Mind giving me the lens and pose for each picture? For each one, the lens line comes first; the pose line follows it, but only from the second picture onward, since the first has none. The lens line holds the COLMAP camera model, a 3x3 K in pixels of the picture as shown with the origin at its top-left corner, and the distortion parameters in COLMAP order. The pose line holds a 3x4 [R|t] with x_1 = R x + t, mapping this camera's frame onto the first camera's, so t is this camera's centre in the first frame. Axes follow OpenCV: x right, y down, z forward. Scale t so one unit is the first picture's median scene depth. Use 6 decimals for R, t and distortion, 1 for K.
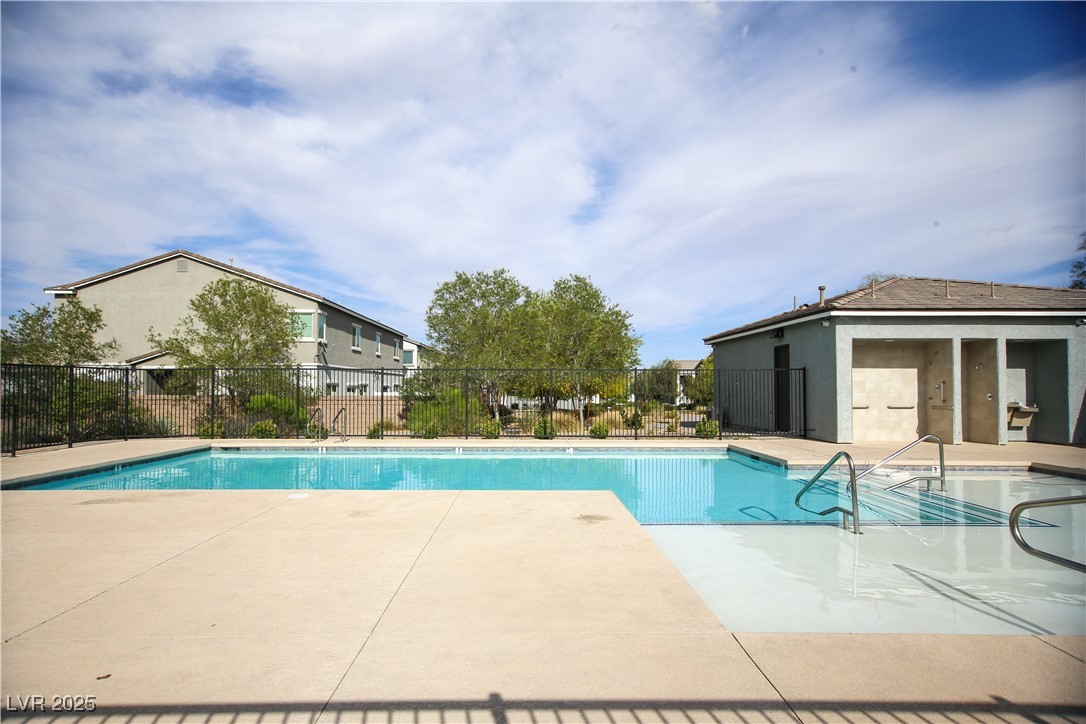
lens RADIAL K [[584.3, 0, 539.0], [0, 584.3, 377.2], [0, 0, 1]] dist [0.040637, 0.000109]
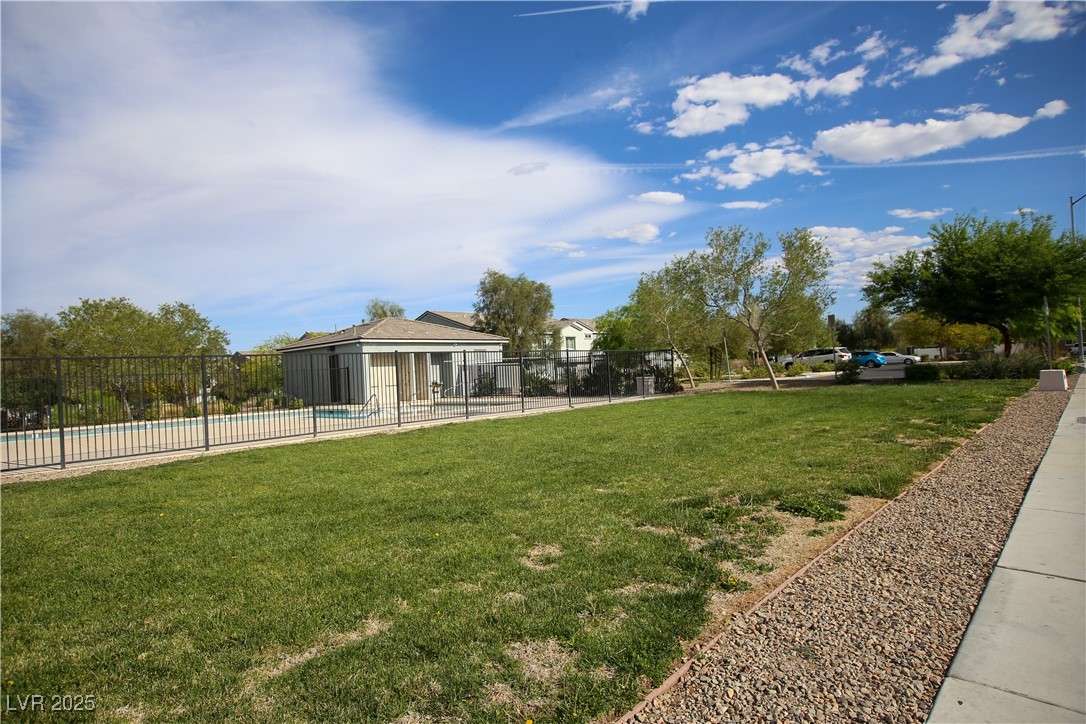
lens RADIAL K [[584.3, 0, 539.0], [0, 584.3, 377.2], [0, 0, 1]] dist [0.040637, 0.000109]
pose [[0.689710, -0.040253, 0.722966, -0.473914], [0.031082, 0.999179, 0.025980, -0.012610], [-0.723418, 0.004552, 0.690395, -0.730724]]
